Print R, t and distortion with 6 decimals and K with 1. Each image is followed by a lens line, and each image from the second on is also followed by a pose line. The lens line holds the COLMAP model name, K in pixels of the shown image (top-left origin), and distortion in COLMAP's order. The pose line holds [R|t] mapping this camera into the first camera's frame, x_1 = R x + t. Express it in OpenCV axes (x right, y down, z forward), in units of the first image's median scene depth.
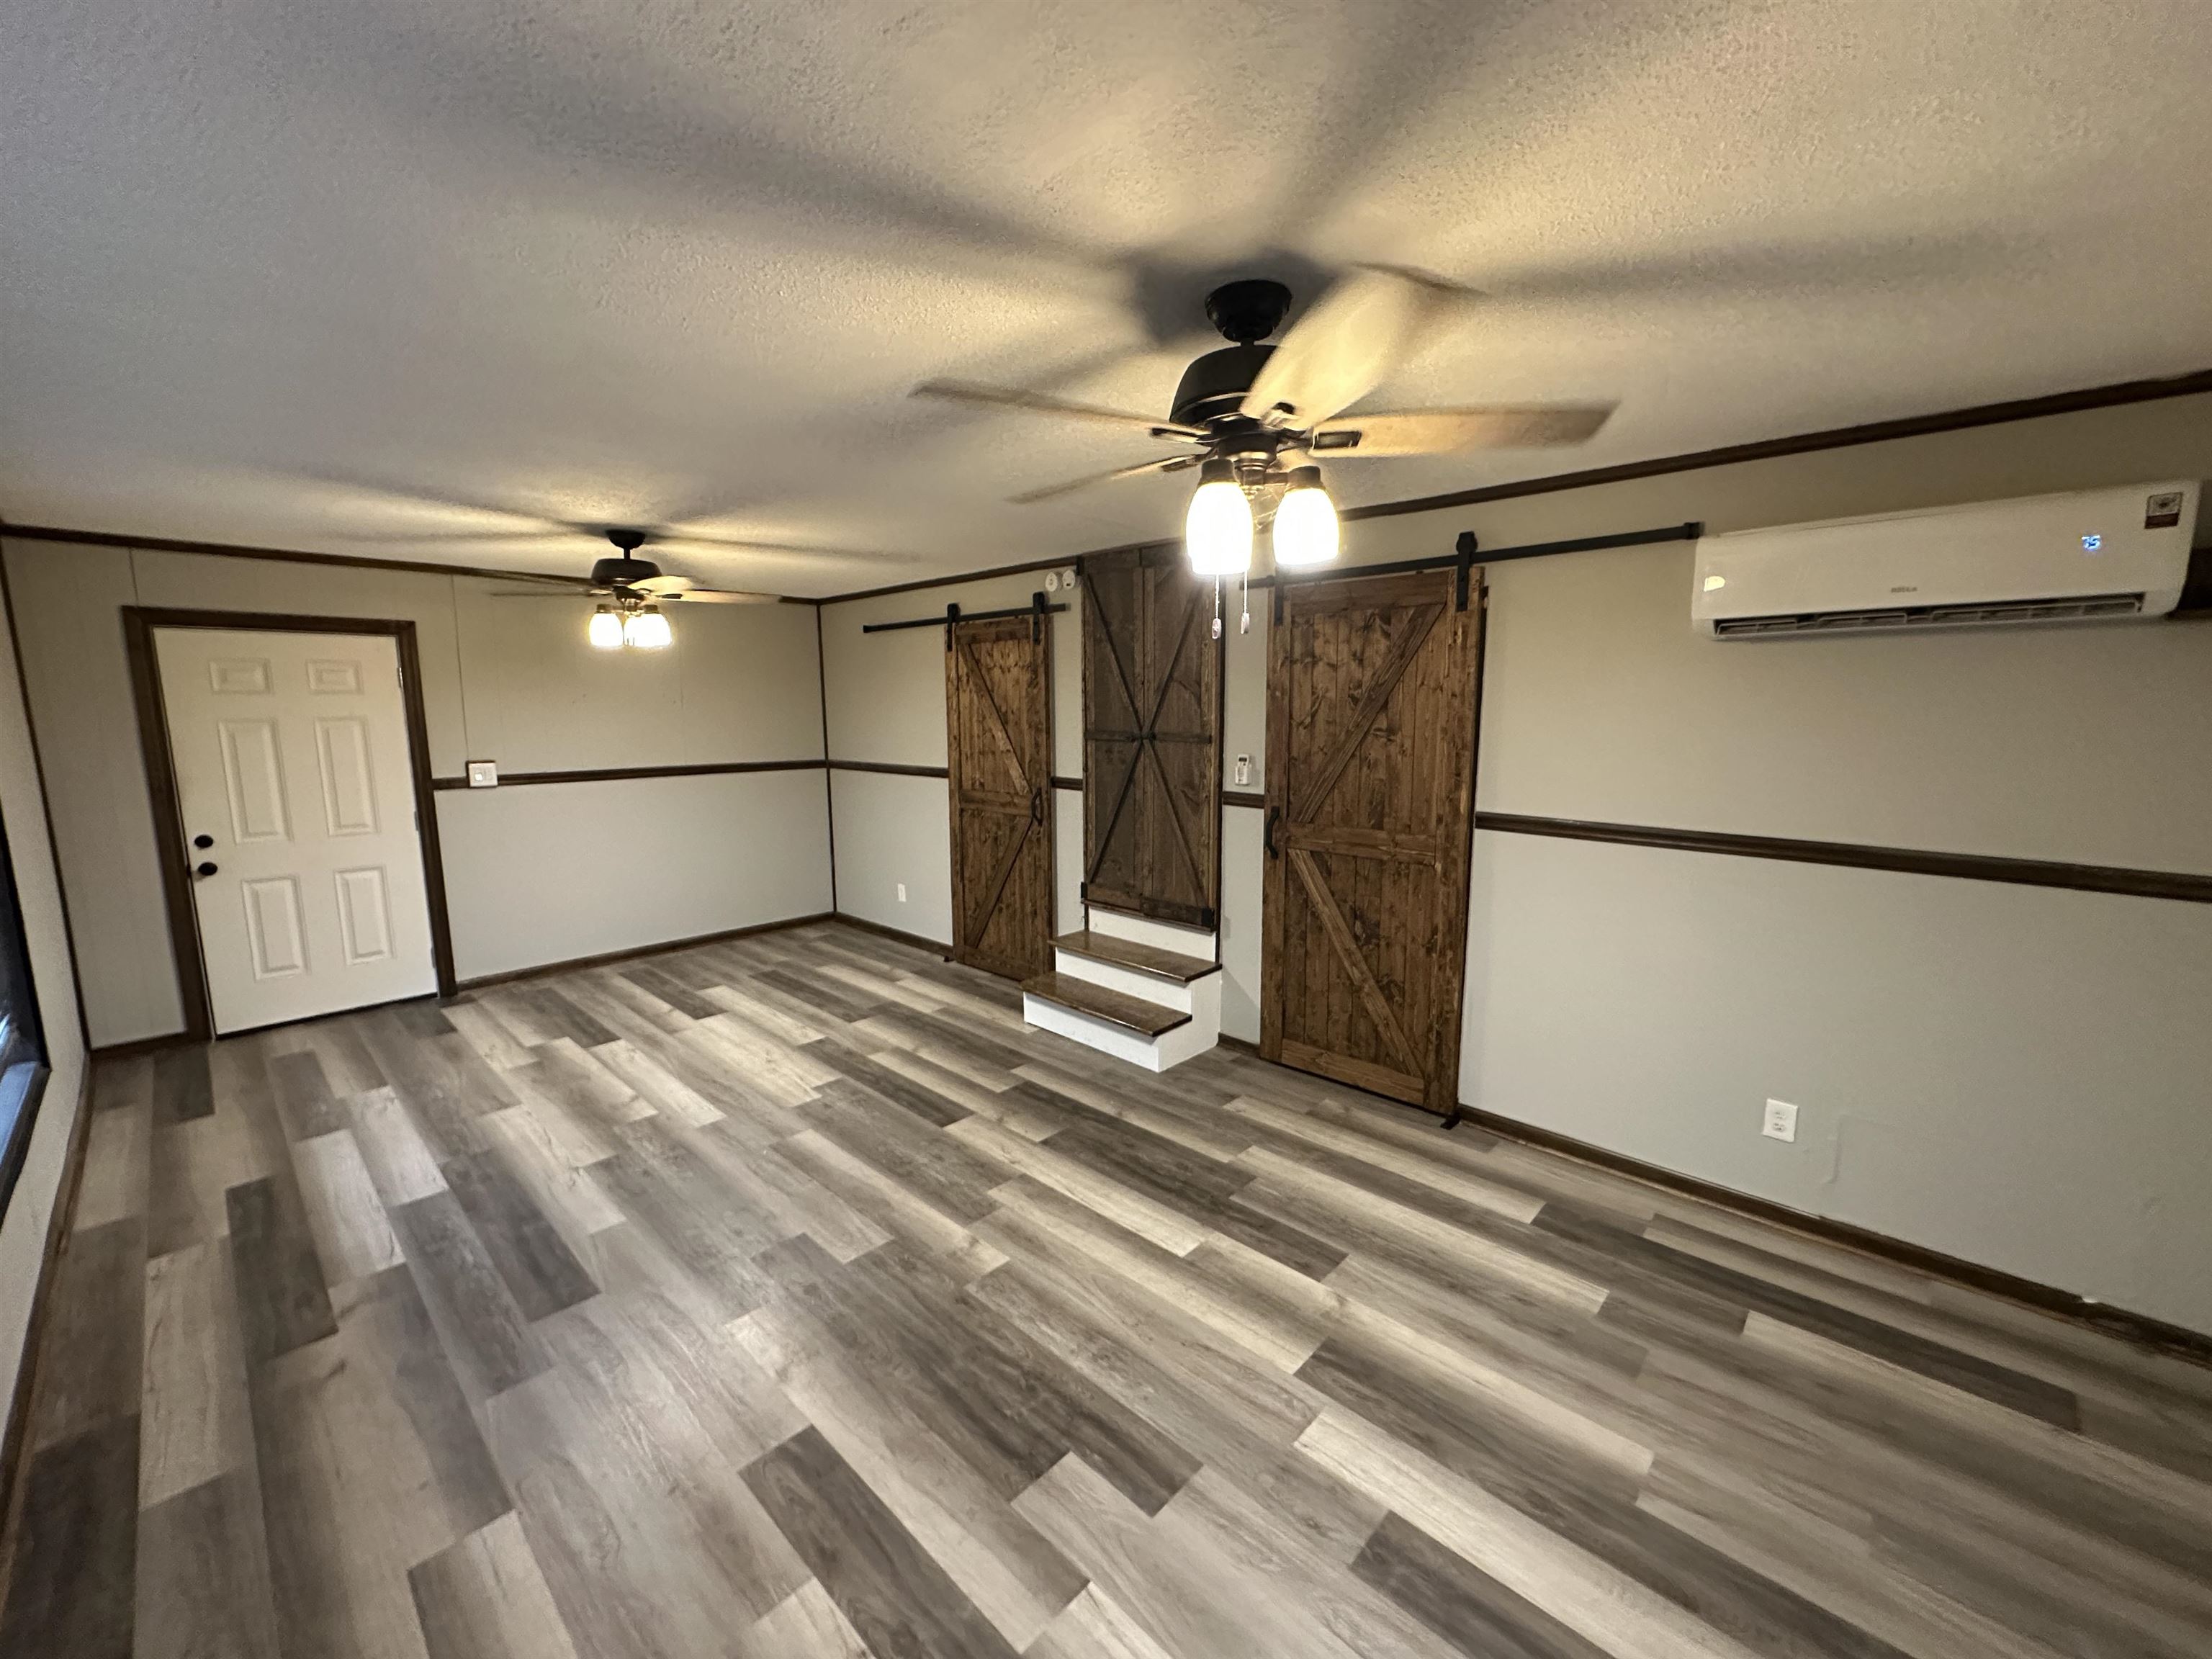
lens RADIAL K [[887.4, 0, 1105.7], [0, 887.4, 830.7], [0, 0, 1]] dist [-0.005225, -0.000232]
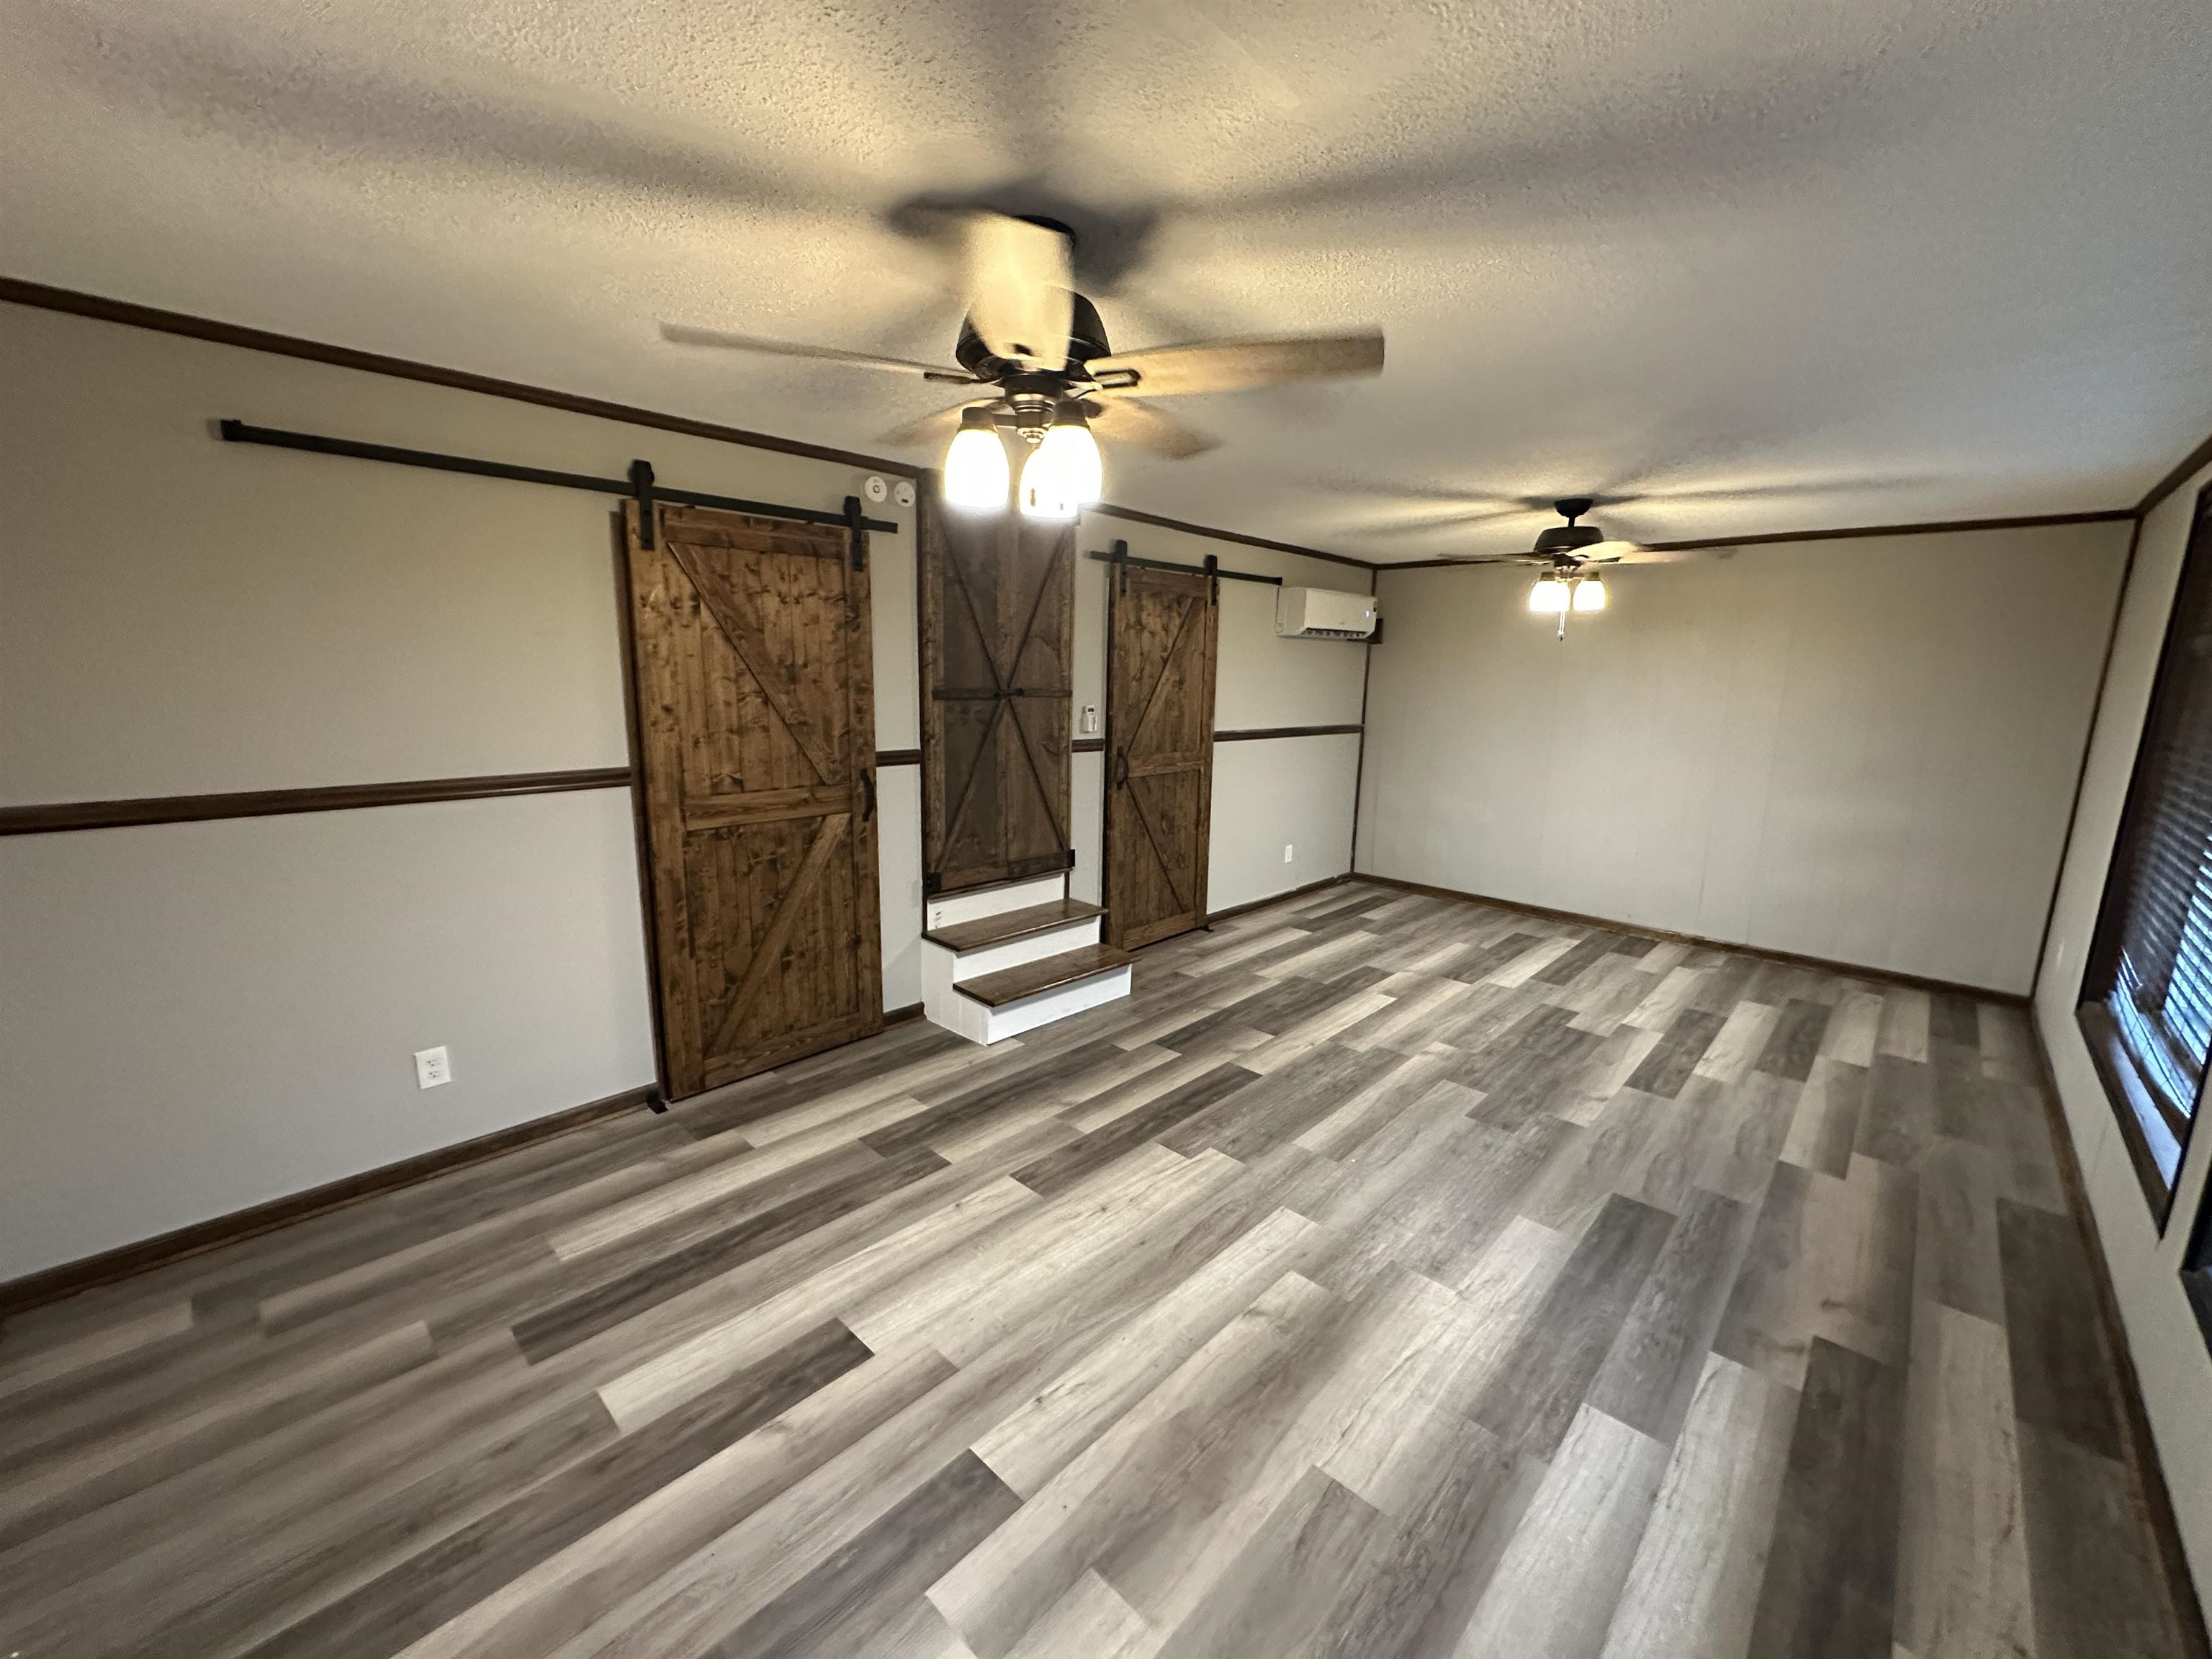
lens RADIAL K [[887.4, 0, 1104.9], [0, 887.4, 833.3], [0, 0, 1]] dist [-0.005225, -0.000232]
pose [[-0.005686, -0.181657, 0.983346, -1.088755], [0.121857, 0.975907, 0.180987, -0.141840], [-0.992531, 0.120856, 0.016588, 1.073444]]
